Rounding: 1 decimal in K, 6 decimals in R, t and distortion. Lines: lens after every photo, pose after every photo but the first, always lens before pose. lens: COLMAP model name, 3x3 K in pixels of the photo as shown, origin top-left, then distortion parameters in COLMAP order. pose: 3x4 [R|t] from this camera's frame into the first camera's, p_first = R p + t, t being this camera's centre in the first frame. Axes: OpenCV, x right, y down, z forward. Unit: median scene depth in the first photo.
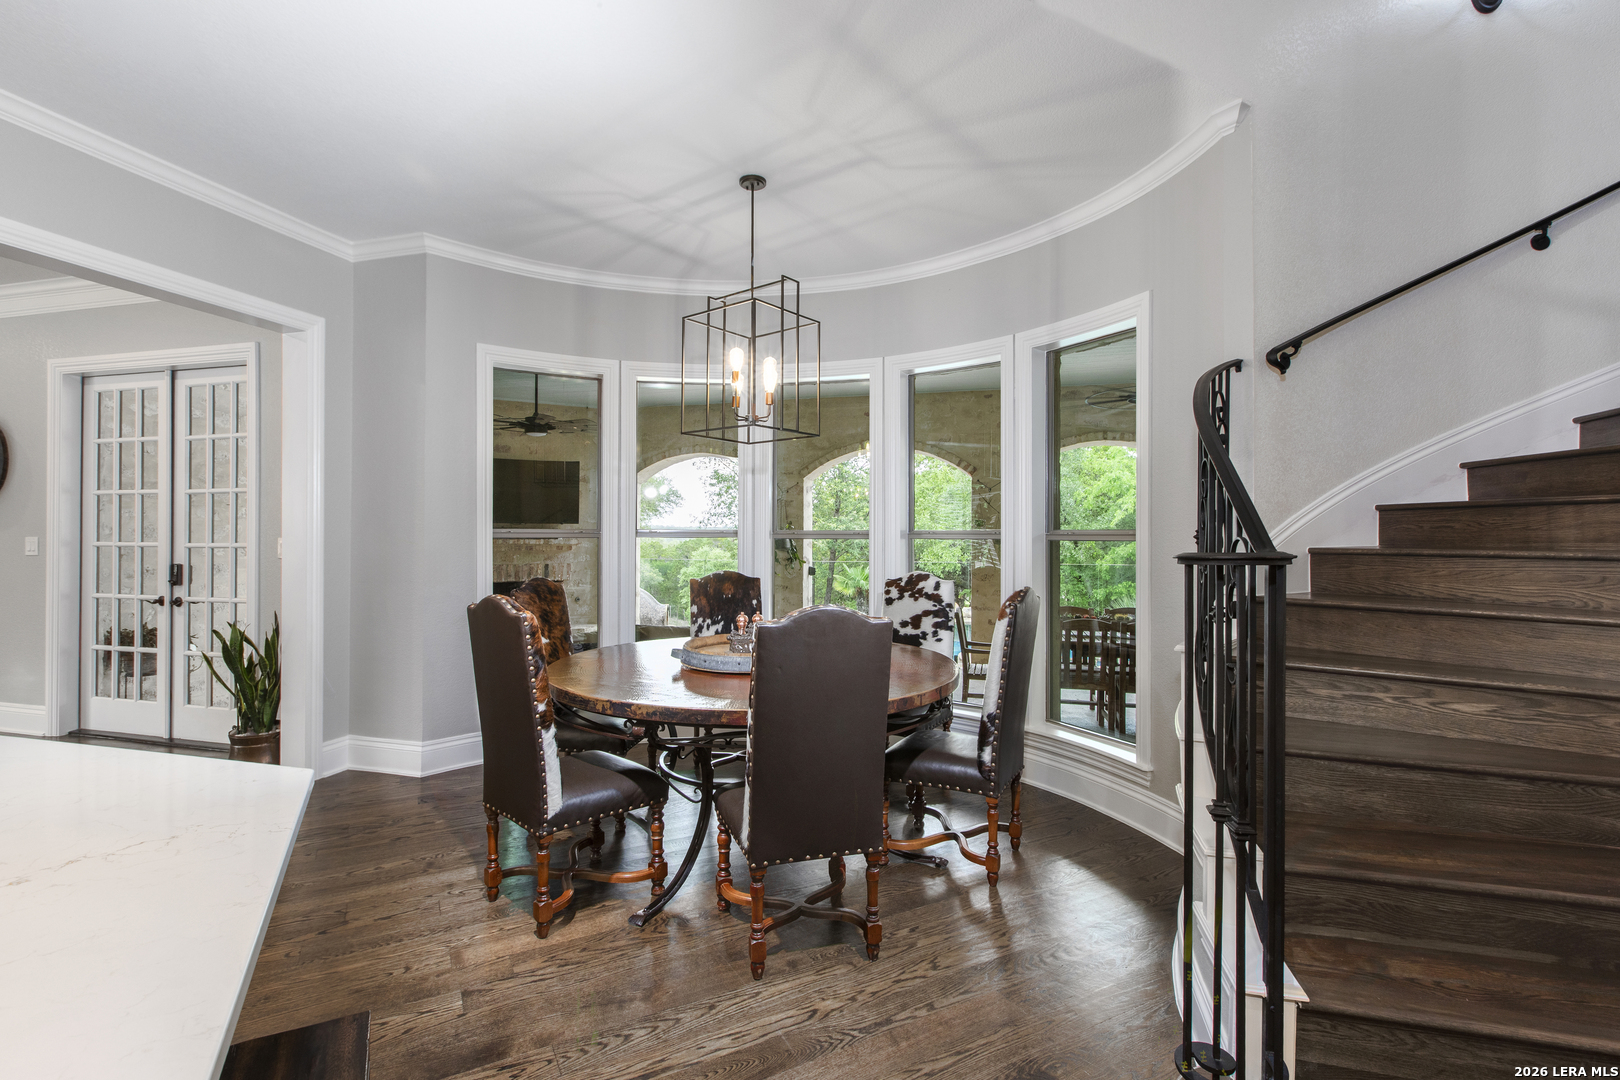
lens RADIAL K [[762.7, 0, 797.2], [0, 762.7, 533.2], [0, 0, 1]] dist [-0.003466, -0.000832]
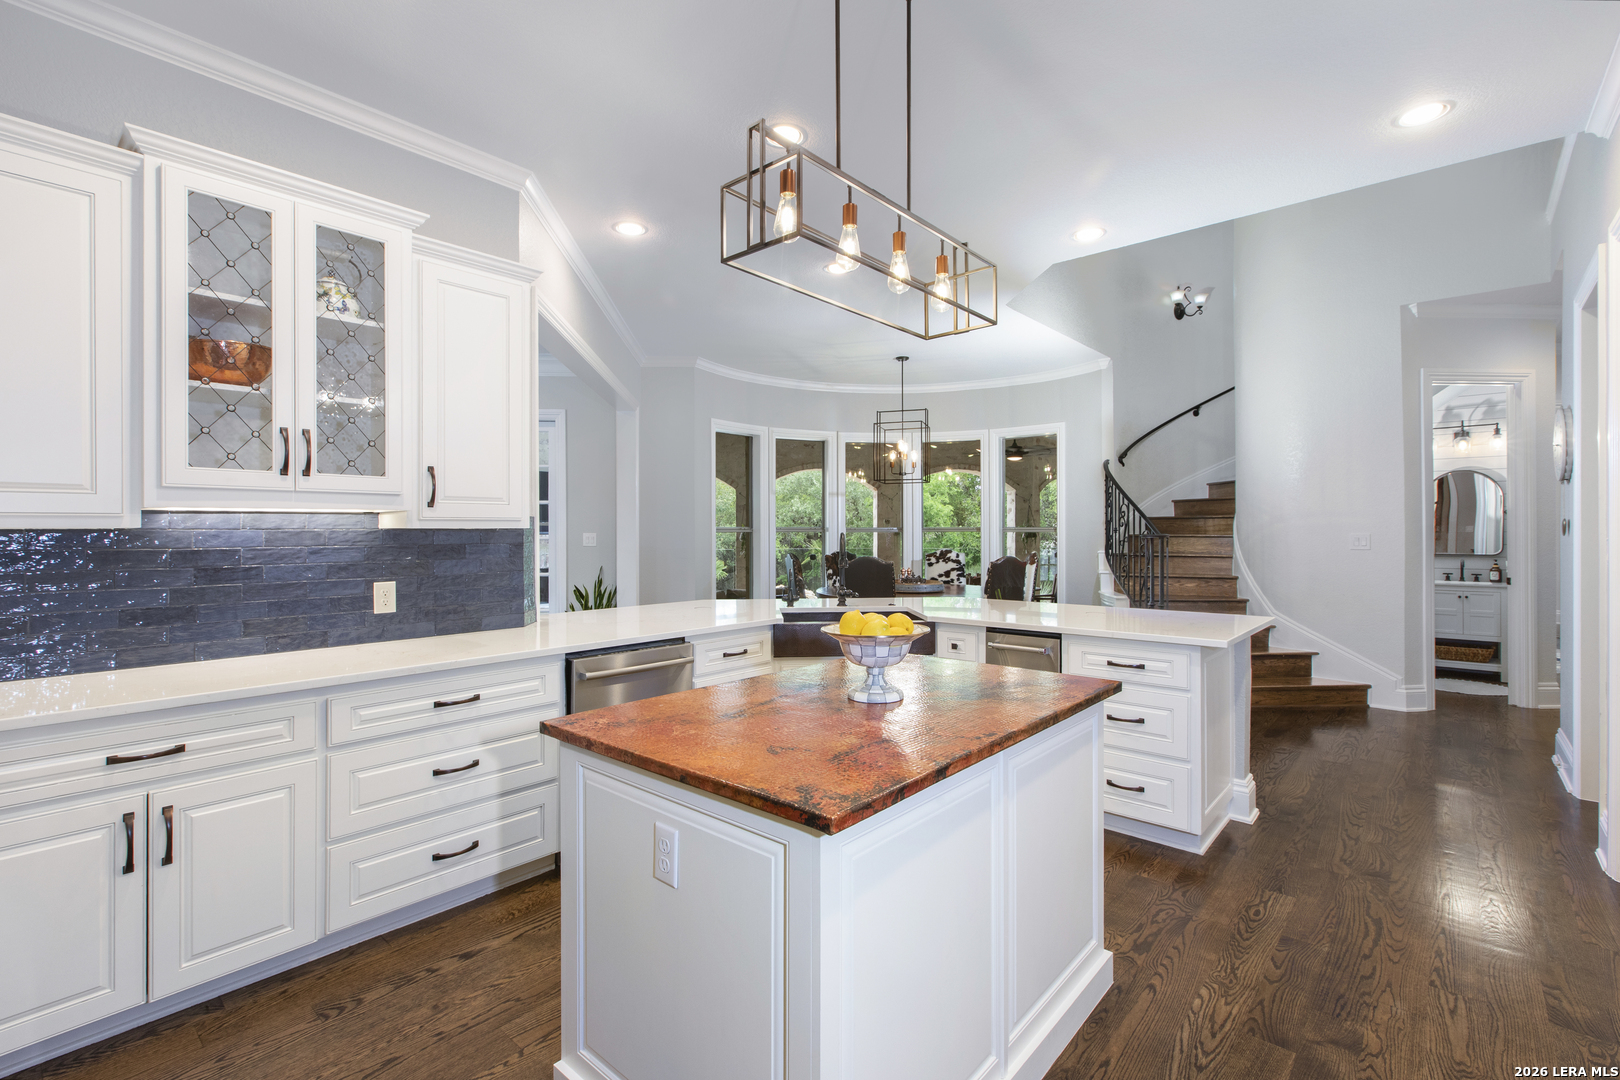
lens RADIAL K [[728.7, 0, 809.5], [0, 728.7, 535.4], [0, 0, 1]] dist [-0.000453, 0.000125]
pose [[0.938147, -0.005639, 0.346193, -0.839589], [0.003874, 0.999976, 0.005790, 0.003838], [-0.346217, -0.004091, 0.938146, -0.652380]]
